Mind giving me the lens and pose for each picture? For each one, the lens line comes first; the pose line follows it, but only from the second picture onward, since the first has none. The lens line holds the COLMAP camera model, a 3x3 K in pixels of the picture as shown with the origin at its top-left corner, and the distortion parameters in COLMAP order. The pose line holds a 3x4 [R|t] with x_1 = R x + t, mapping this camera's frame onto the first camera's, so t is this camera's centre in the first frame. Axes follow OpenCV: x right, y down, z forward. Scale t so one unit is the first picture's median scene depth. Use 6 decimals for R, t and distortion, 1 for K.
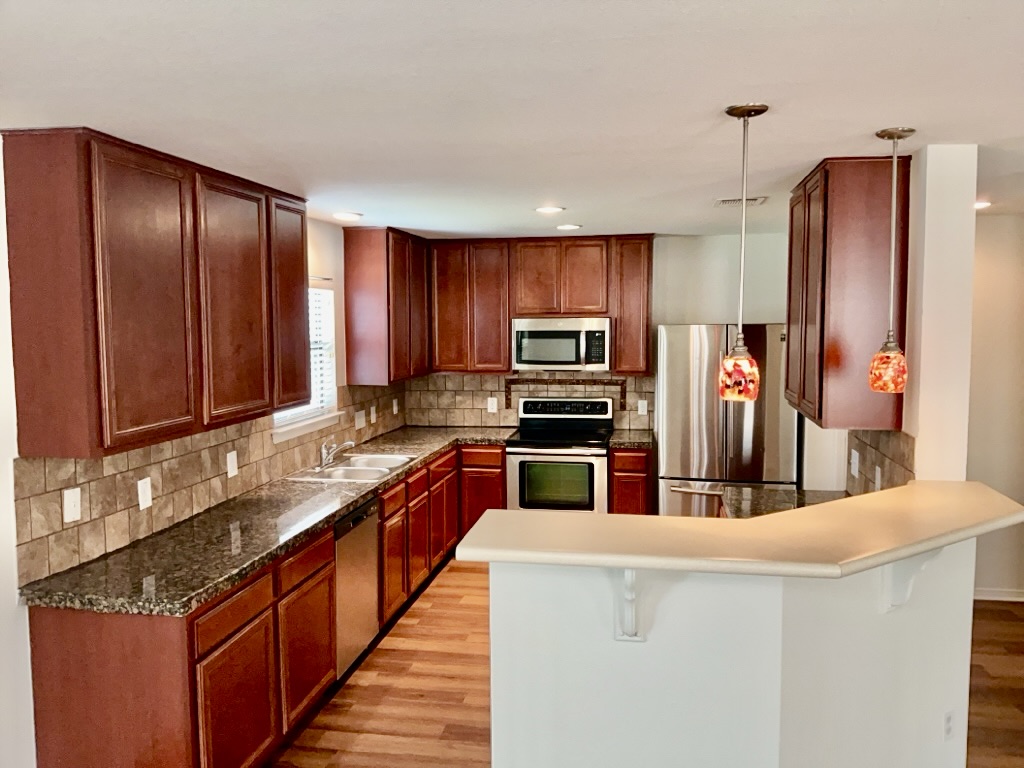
lens RADIAL K [[824.1, 0, 499.8], [0, 824.1, 386.3], [0, 0, 1]] dist [-0.007609, -0.009855]
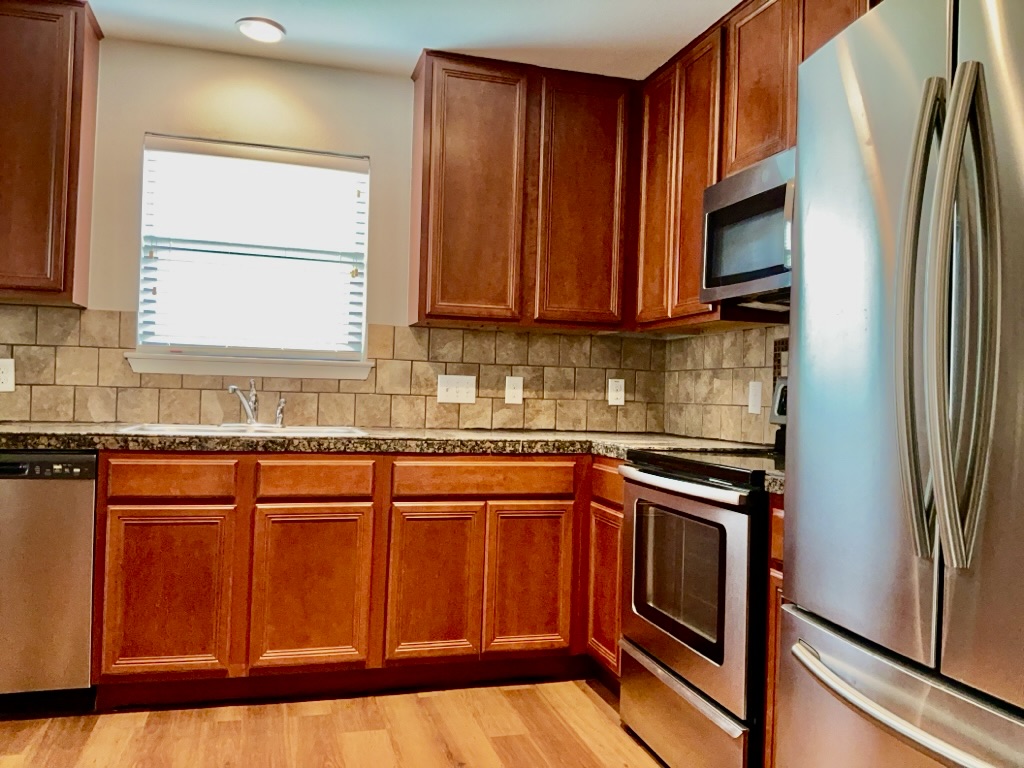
lens RADIAL K [[824.1, 0, 499.8], [0, 824.1, 386.3], [0, 0, 1]] dist [-0.007609, -0.009855]
pose [[0.444681, 0.016903, -0.895530, 0.344677], [-0.113359, 0.992844, -0.037549, 0.050370], [0.888487, 0.118214, 0.443415, 0.667254]]
